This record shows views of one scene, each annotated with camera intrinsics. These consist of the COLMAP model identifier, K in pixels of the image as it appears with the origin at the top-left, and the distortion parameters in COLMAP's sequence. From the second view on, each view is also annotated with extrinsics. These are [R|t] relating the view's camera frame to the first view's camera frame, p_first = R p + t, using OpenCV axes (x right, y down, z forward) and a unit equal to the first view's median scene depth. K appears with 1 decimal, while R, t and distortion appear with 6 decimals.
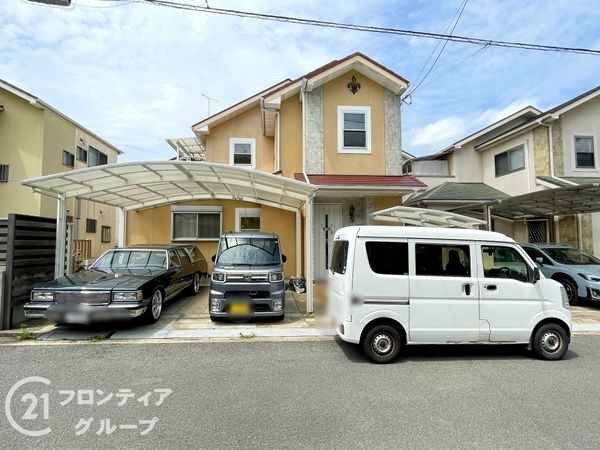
lens RADIAL K [[328.4, 0, 298.6], [0, 328.4, 223.7], [0, 0, 1]] dist [-0.005371, 0.000558]
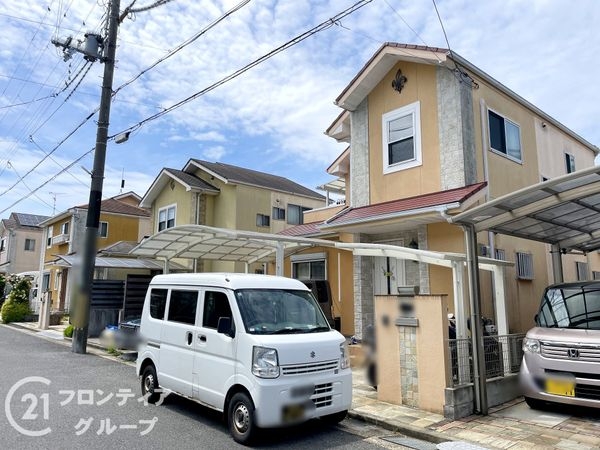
lens RADIAL K [[450.2, 0, 301.5], [0, 450.2, 220.9], [0, 0, 1]] dist [0.074371, -0.099614]
pose [[0.599451, -0.130237, -0.789745, 0.906546], [0.042947, 0.990486, -0.130742, 0.025010], [0.799259, 0.044456, 0.599341, 0.232397]]
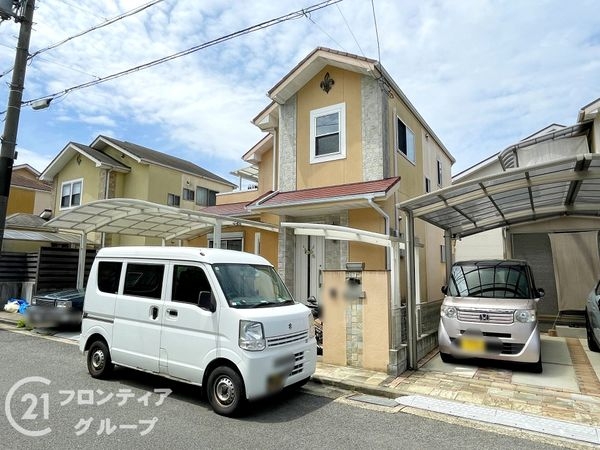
lens RADIAL K [[388.8, 0, 298.1], [0, 388.8, 221.3], [0, 0, 1]] dist [-0.008427, 0.002092]
pose [[0.799585, -0.071078, -0.596332, 0.762297], [0.025203, 0.996068, -0.084929, 0.023842], [0.600024, 0.052879, 0.798232, 0.182556]]
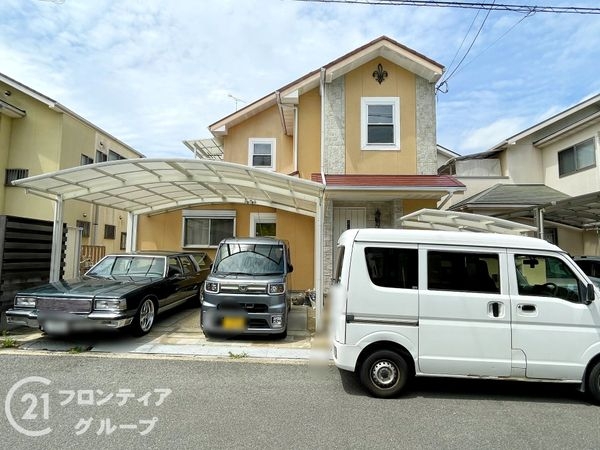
lens RADIAL K [[353.6, 0, 298.9], [0, 353.6, 223.8], [0, 0, 1]] dist [-0.006864, 0.002158]
pose [[0.993065, 0.005010, -0.117460, 0.072510], [-0.008369, 0.999569, -0.028124, 0.010935], [0.117269, 0.028912, 0.992679, 0.047558]]
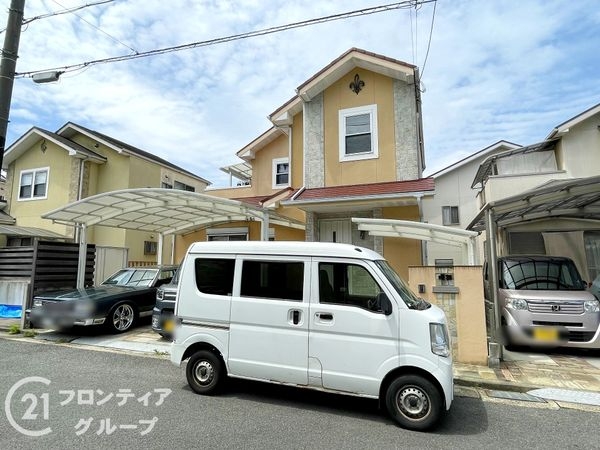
lens RADIAL K [[353.6, 0, 298.3], [0, 353.6, 222.6], [0, 0, 1]] dist [-0.006864, 0.002158]
pose [[0.903350, -0.051058, -0.425855, 0.457555], [0.022357, 0.997145, -0.072128, 0.016348], [0.428322, 0.055636, 0.901912, 0.105552]]
